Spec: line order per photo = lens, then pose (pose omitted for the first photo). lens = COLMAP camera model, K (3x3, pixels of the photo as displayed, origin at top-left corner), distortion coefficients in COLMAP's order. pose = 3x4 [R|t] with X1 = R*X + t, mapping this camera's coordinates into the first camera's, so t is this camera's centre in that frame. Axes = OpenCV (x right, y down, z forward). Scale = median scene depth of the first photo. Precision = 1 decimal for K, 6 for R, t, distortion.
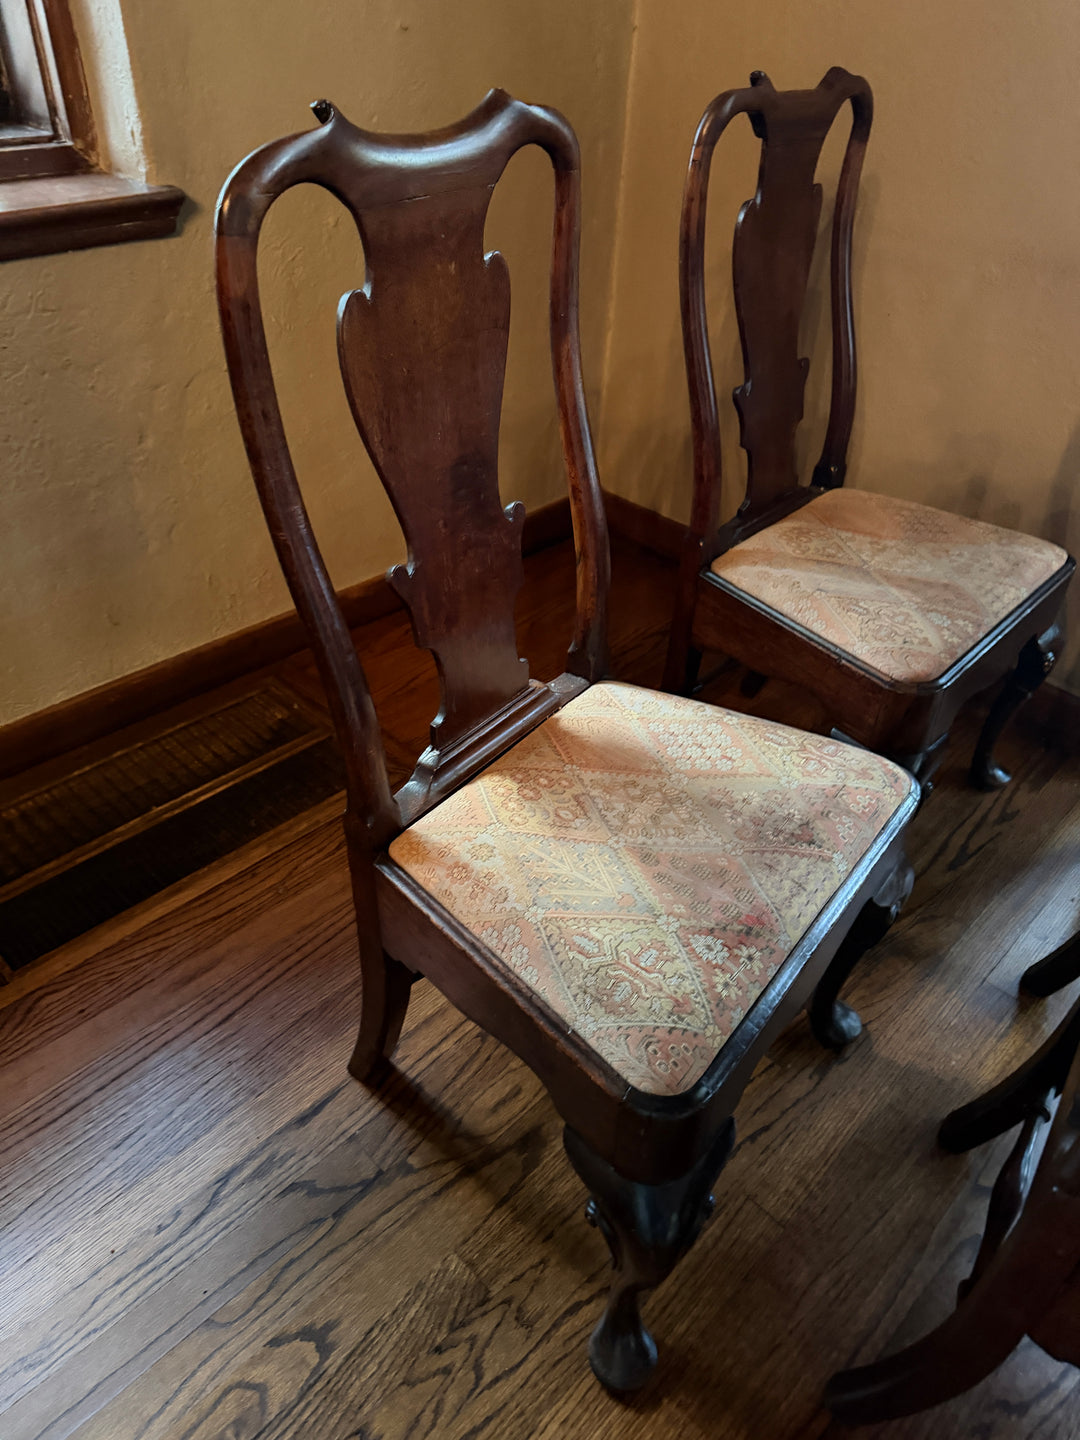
lens RADIAL K [[987.2, 0, 523.8], [0, 987.2, 735.2], [0, 0, 1]] dist [0.159349, -0.183900]
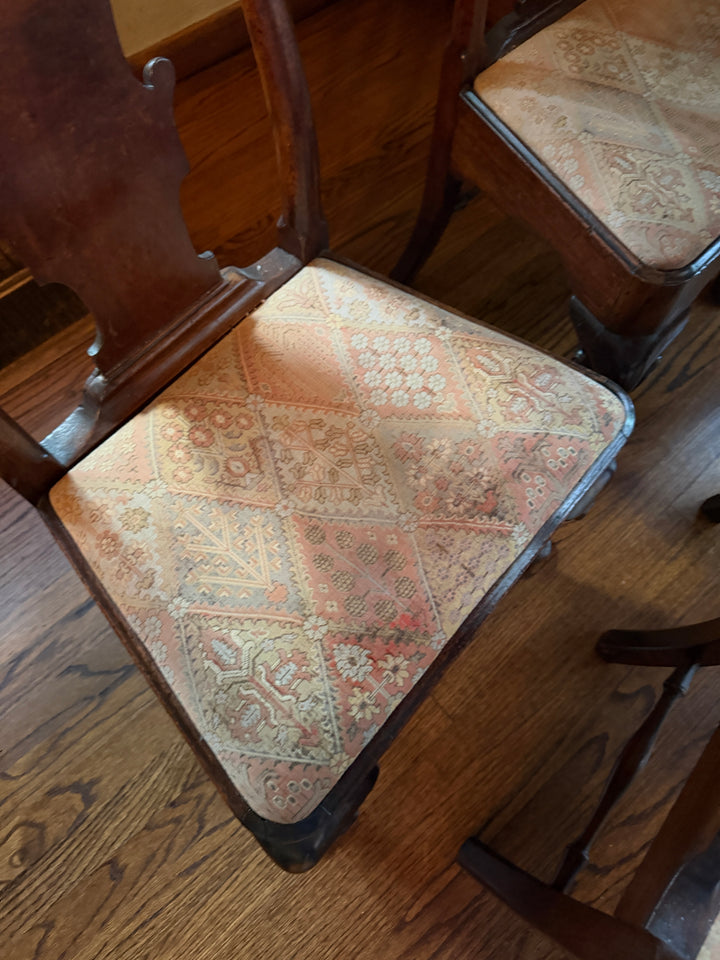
lens RADIAL K [[680.7, 0, 357.5], [0, 680.7, 475.4], [0, 0, 1]] dist [0.101180, -0.145045]
pose [[0.998574, 0.042843, -0.031848, 0.170278], [-0.023140, 0.885007, 0.465002, -0.205784], [0.048107, -0.463602, 0.884737, 0.423738]]
